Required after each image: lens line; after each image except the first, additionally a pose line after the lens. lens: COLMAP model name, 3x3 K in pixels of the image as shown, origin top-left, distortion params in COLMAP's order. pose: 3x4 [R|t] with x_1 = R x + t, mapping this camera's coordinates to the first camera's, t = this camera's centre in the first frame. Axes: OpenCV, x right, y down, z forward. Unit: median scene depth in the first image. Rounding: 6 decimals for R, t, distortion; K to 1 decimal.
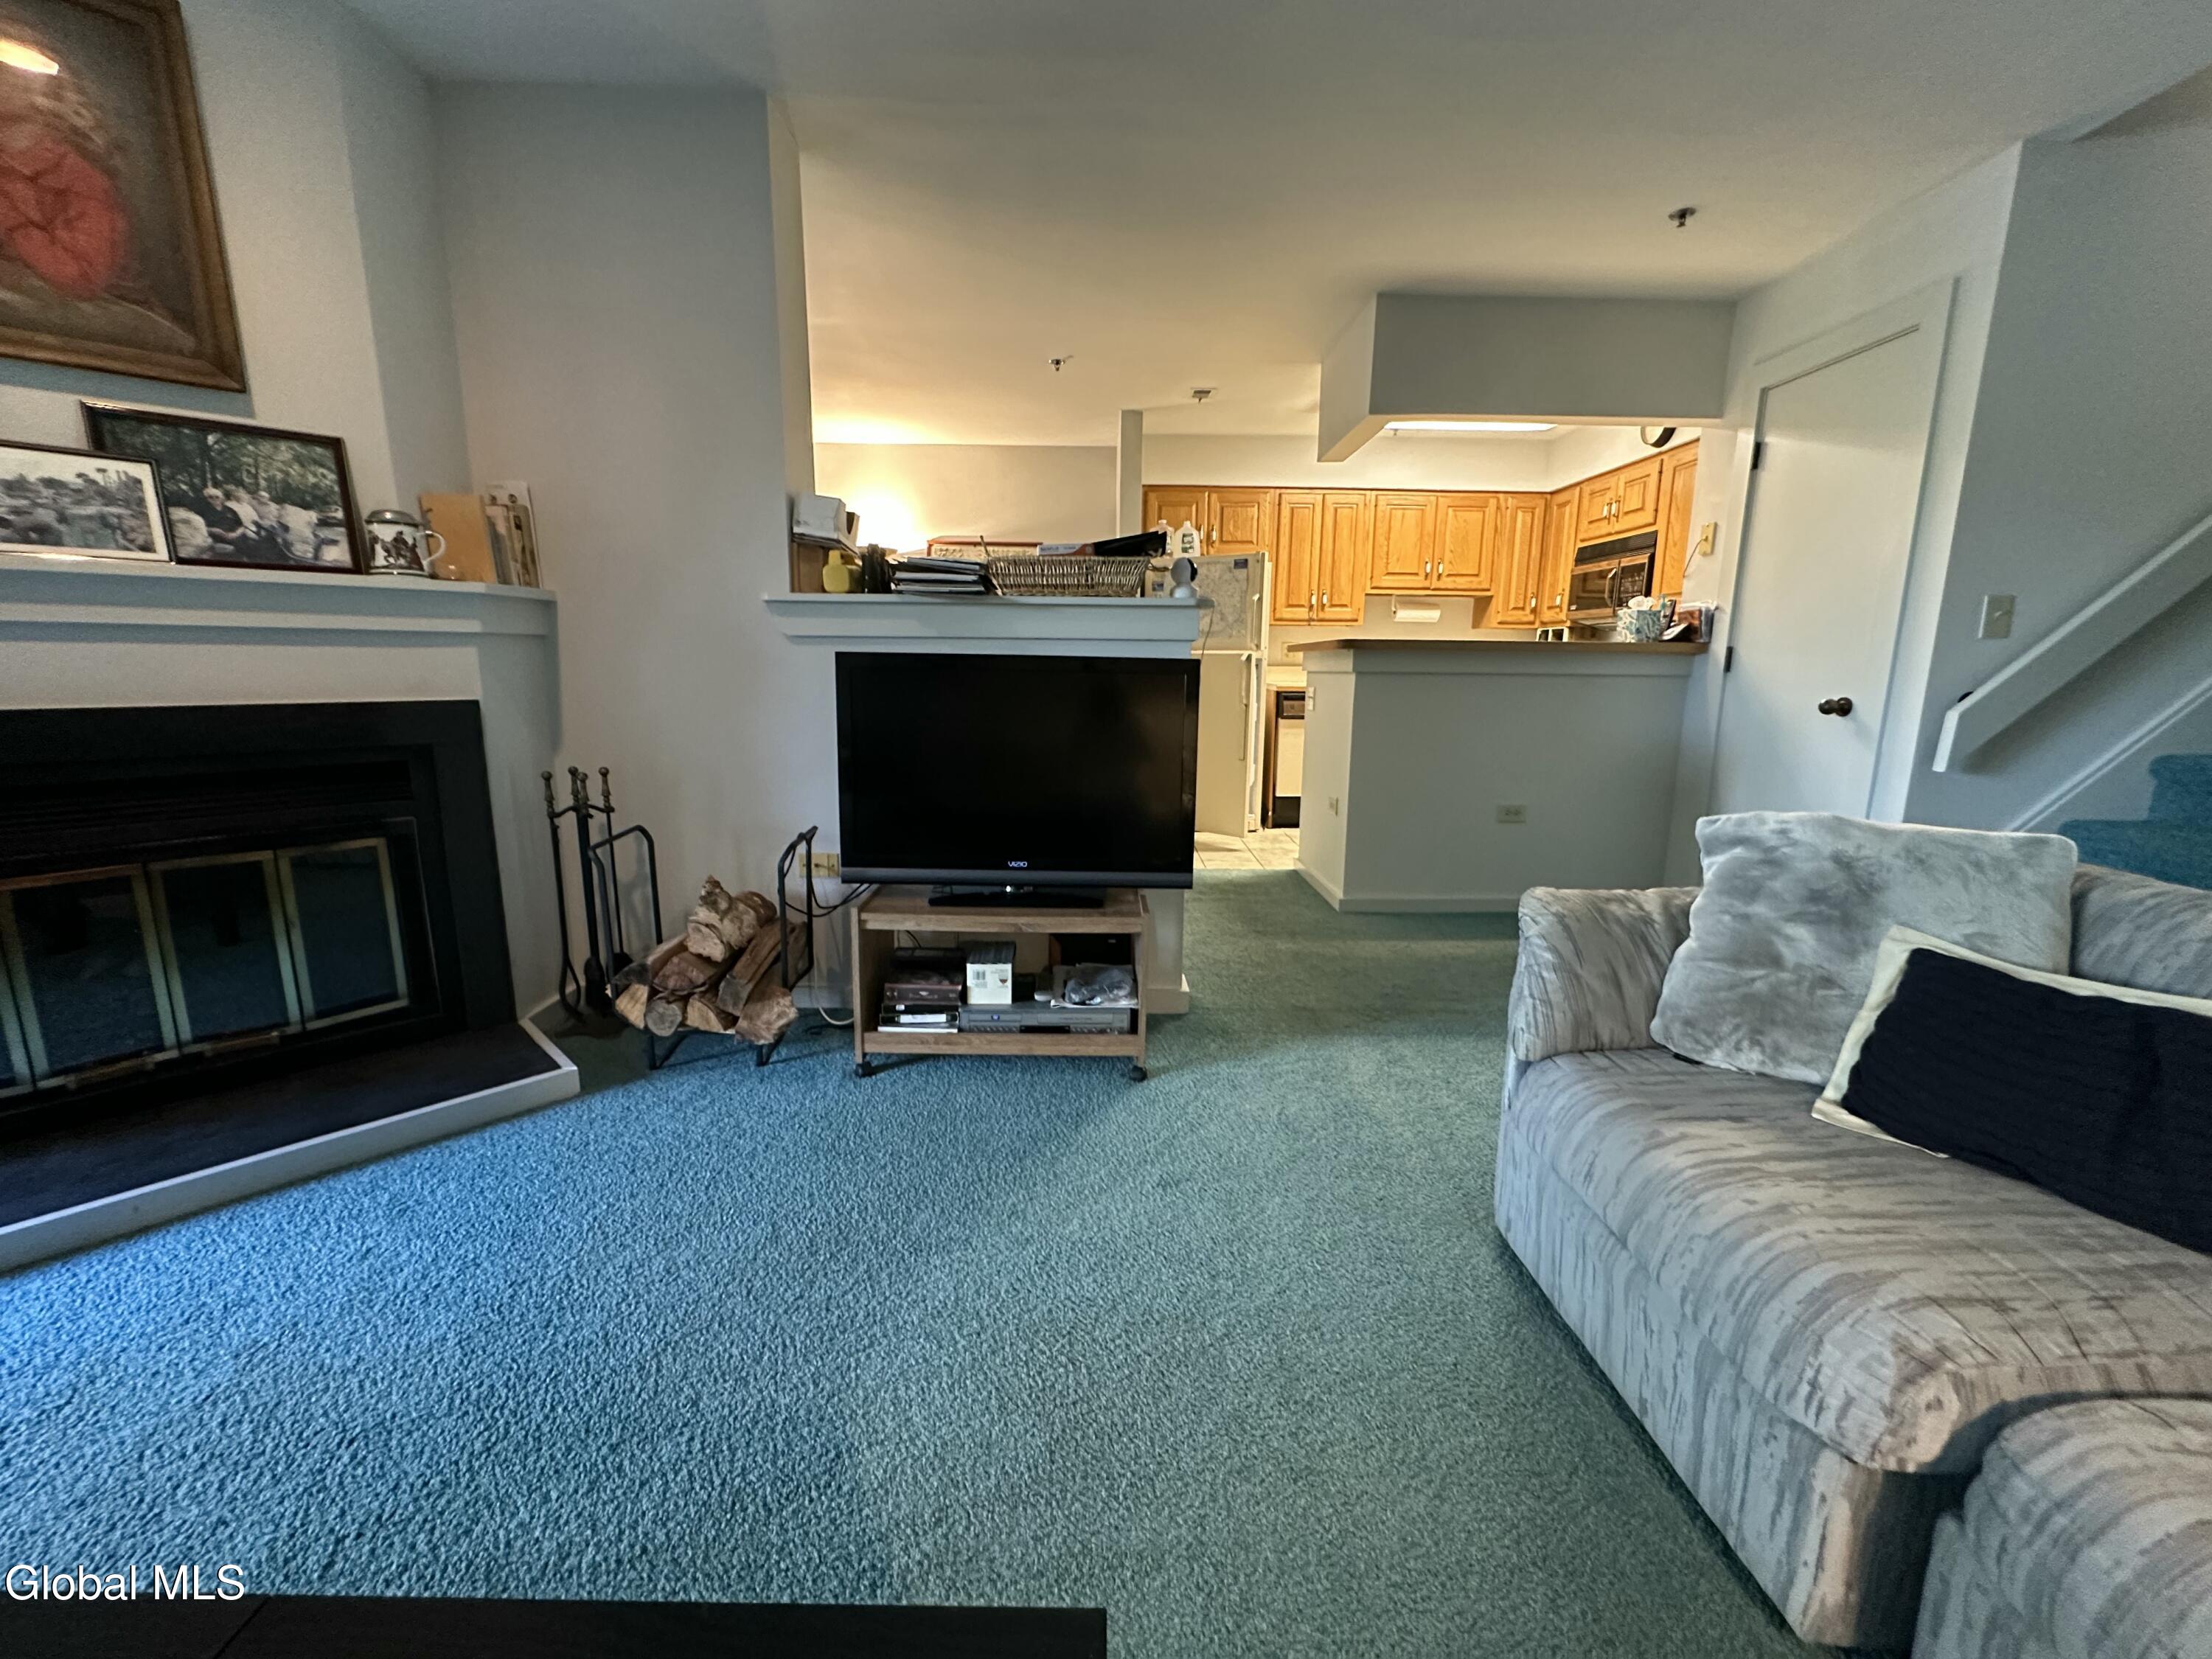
lens RADIAL K [[884.9, 0, 1107.9], [0, 884.9, 827.2], [0, 0, 1]] dist [0.002645, 0.000086]
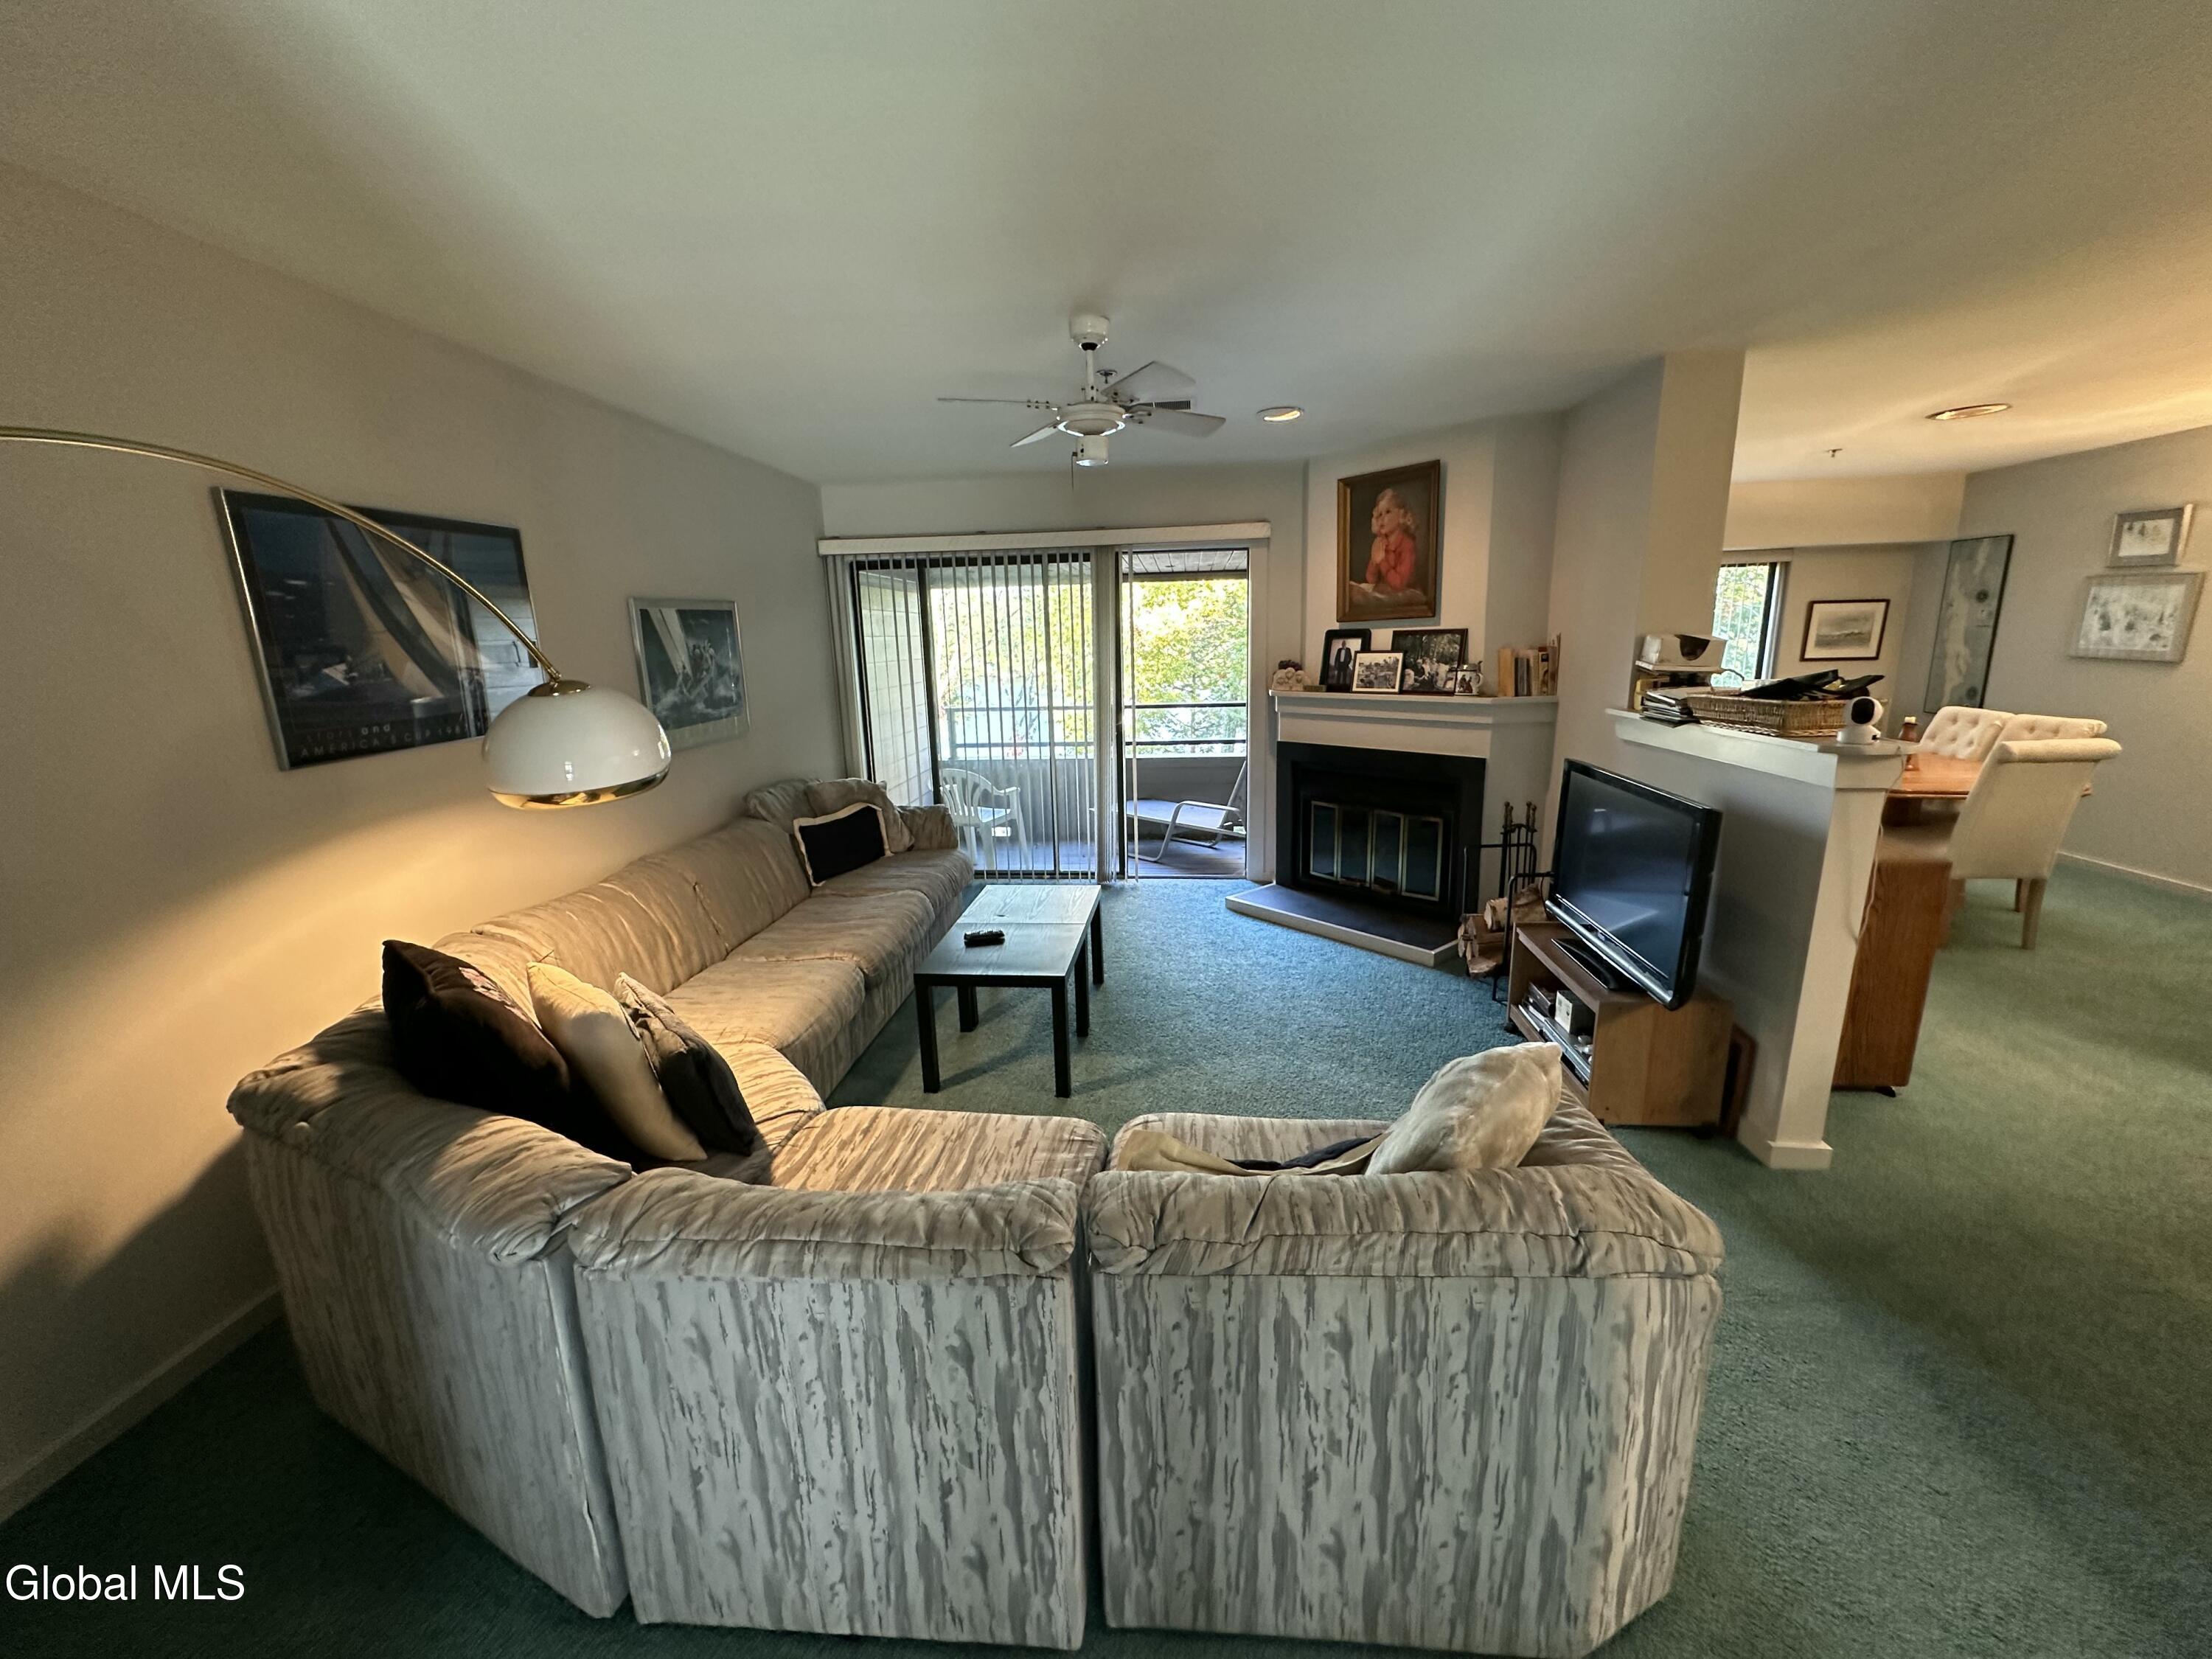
lens RADIAL K [[884.9, 0, 1105.5], [0, 884.9, 831.0], [0, 0, 1]] dist [0.002645, 0.000086]
pose [[-0.112217, 0.209355, -0.971379, 1.225976], [-0.151943, 0.962443, 0.224982, -0.293127], [0.981998, 0.172841, -0.076193, 0.376082]]
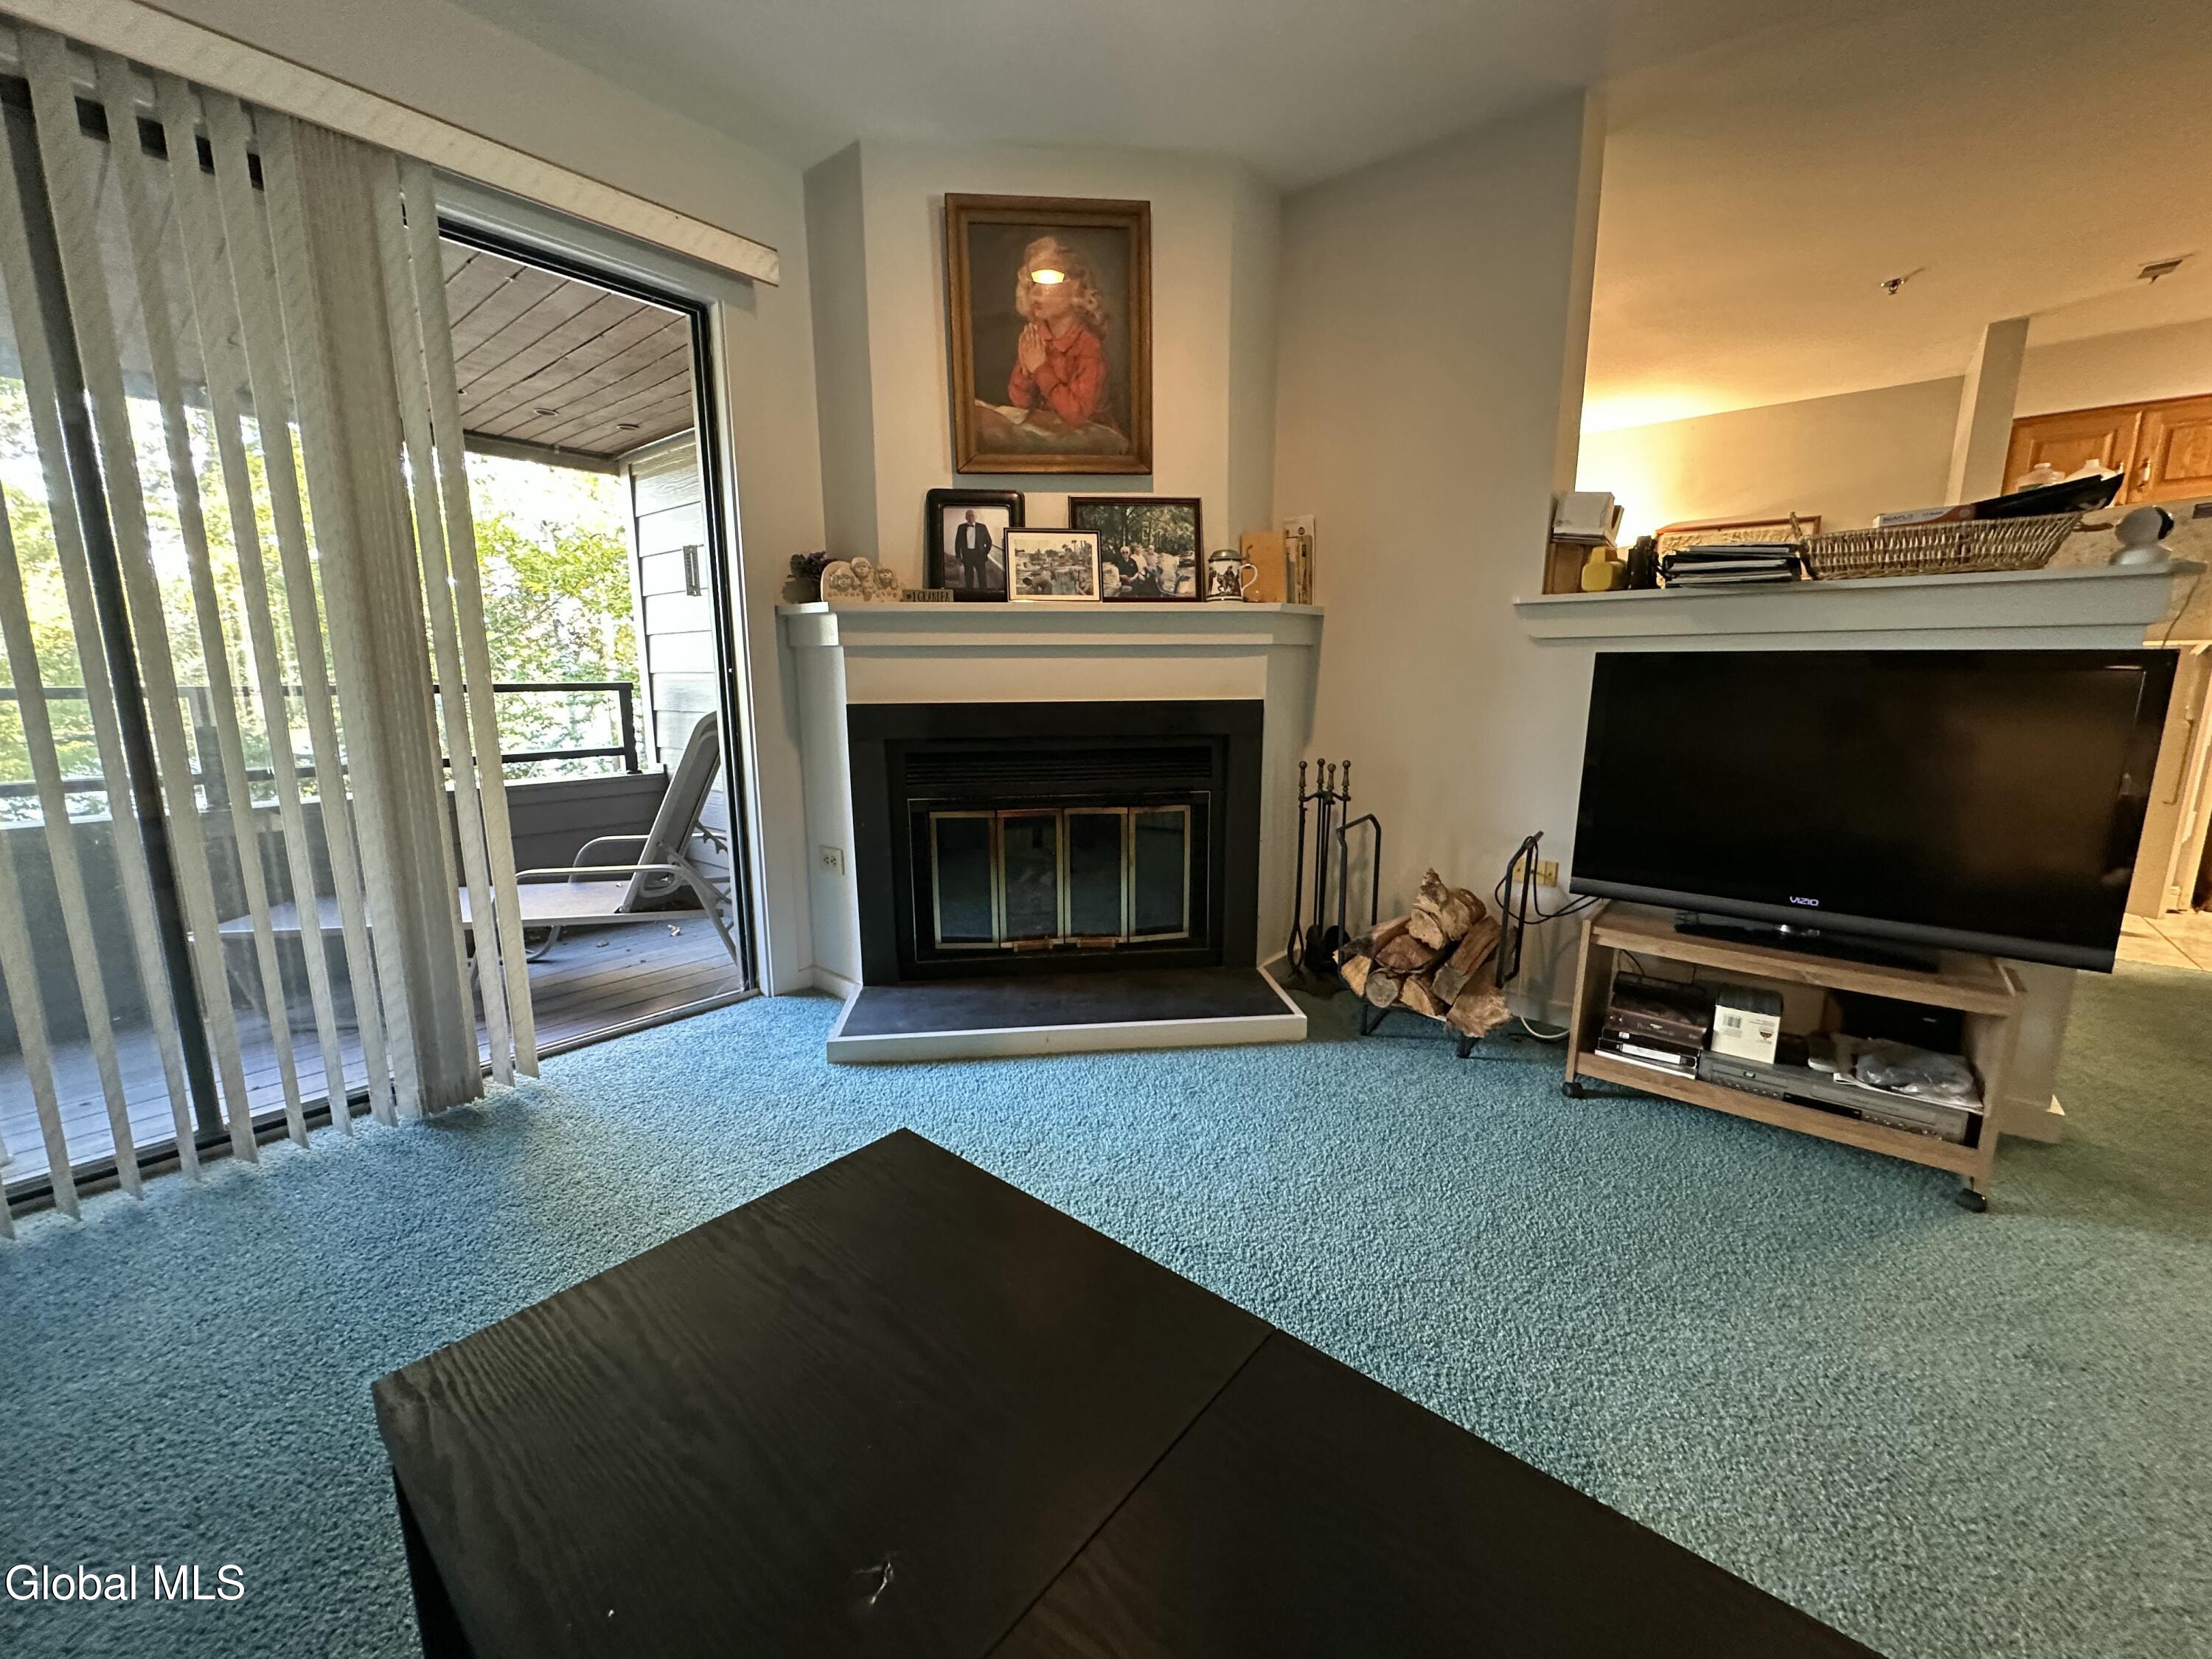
lens RADIAL K [[884.9, 0, 1108.1], [0, 884.9, 828.1], [0, 0, 1]] dist [0.002645, 0.000086]
pose [[0.768449, 0.100668, -0.631943, -0.086762], [-0.106184, 0.993917, 0.029210, 0.018828], [0.631039, 0.044656, 0.774465, -0.067197]]
